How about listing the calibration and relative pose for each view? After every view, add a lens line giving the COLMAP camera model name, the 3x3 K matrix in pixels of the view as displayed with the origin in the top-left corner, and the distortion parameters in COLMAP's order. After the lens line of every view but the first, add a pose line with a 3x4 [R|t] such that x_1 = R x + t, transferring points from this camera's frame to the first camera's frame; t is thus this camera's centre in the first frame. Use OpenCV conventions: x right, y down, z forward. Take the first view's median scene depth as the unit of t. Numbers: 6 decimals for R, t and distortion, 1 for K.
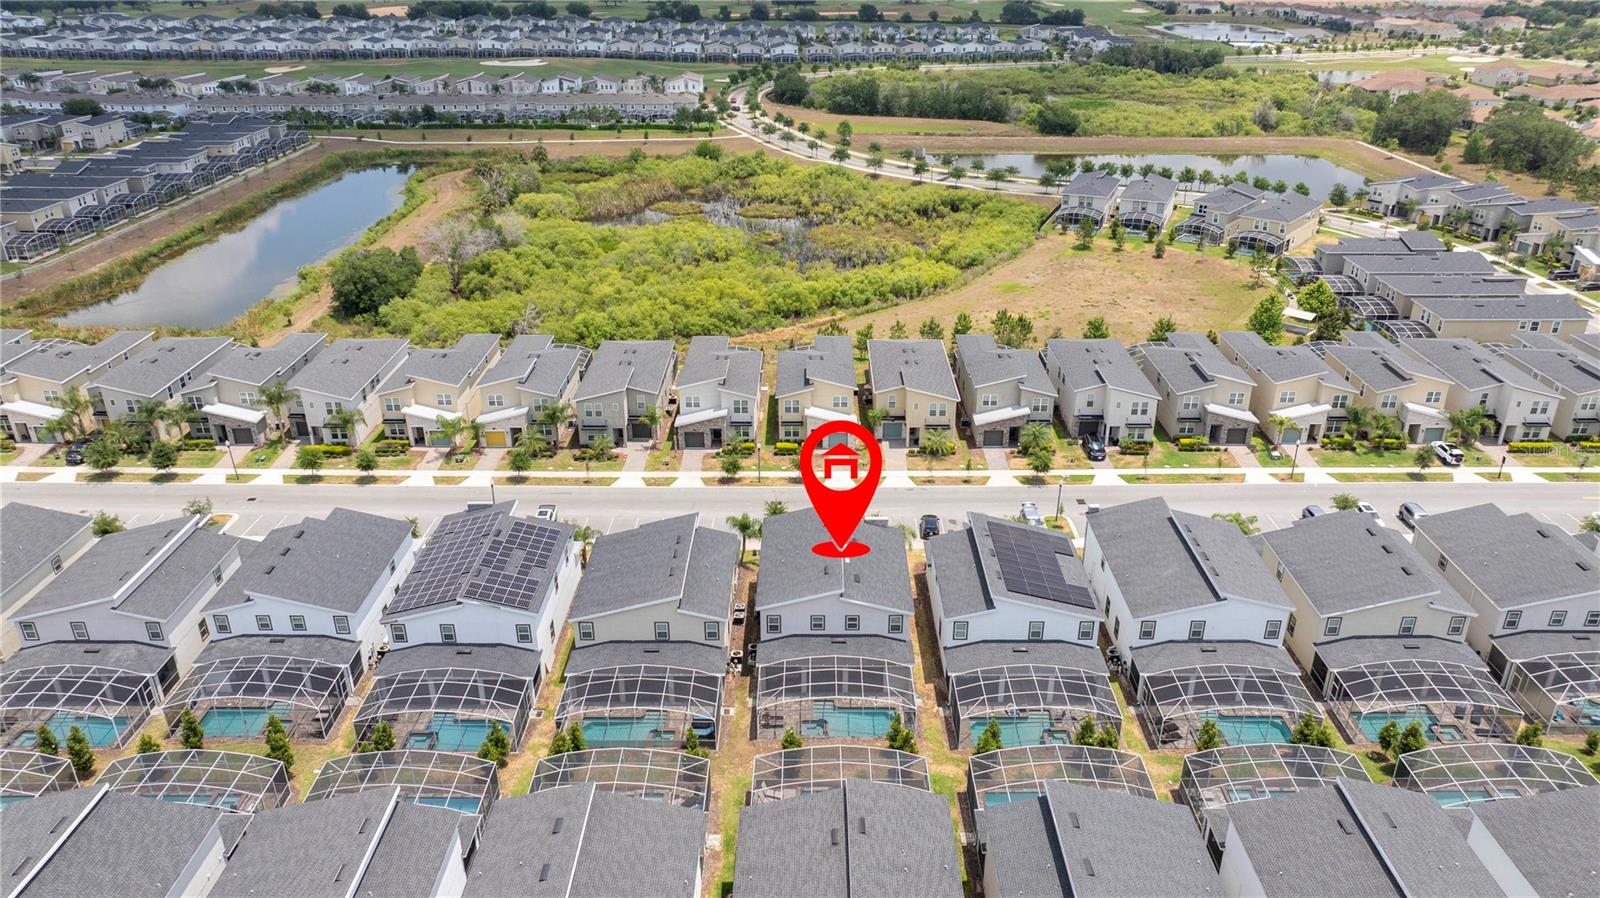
lens RADIAL K [[1088.0, 0, 800.0], [0, 1088.0, 449.0], [0, 0, 1]] dist [-0.014052, -0.004491]
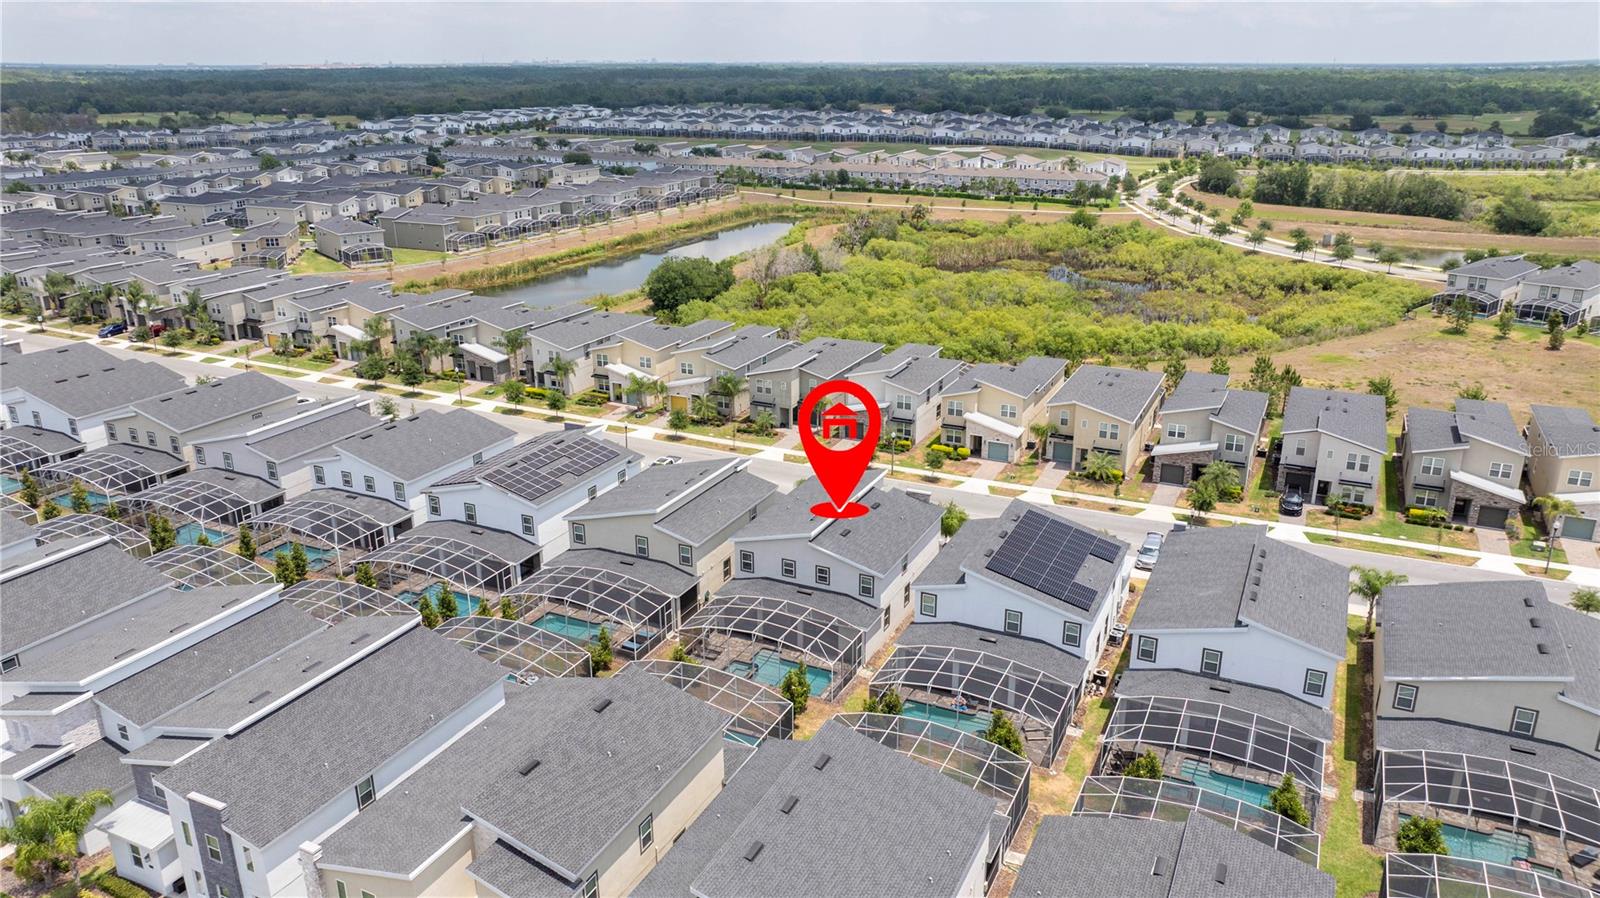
lens RADIAL K [[1088.0, 0, 800.0], [0, 1088.0, 449.0], [0, 0, 1]] dist [-0.014052, -0.004491]
pose [[0.909237, 0.143009, -0.390942, 0.237849], [-0.178780, 0.982267, -0.056479, 0.070630], [0.375932, 0.121246, 0.918681, 0.089848]]
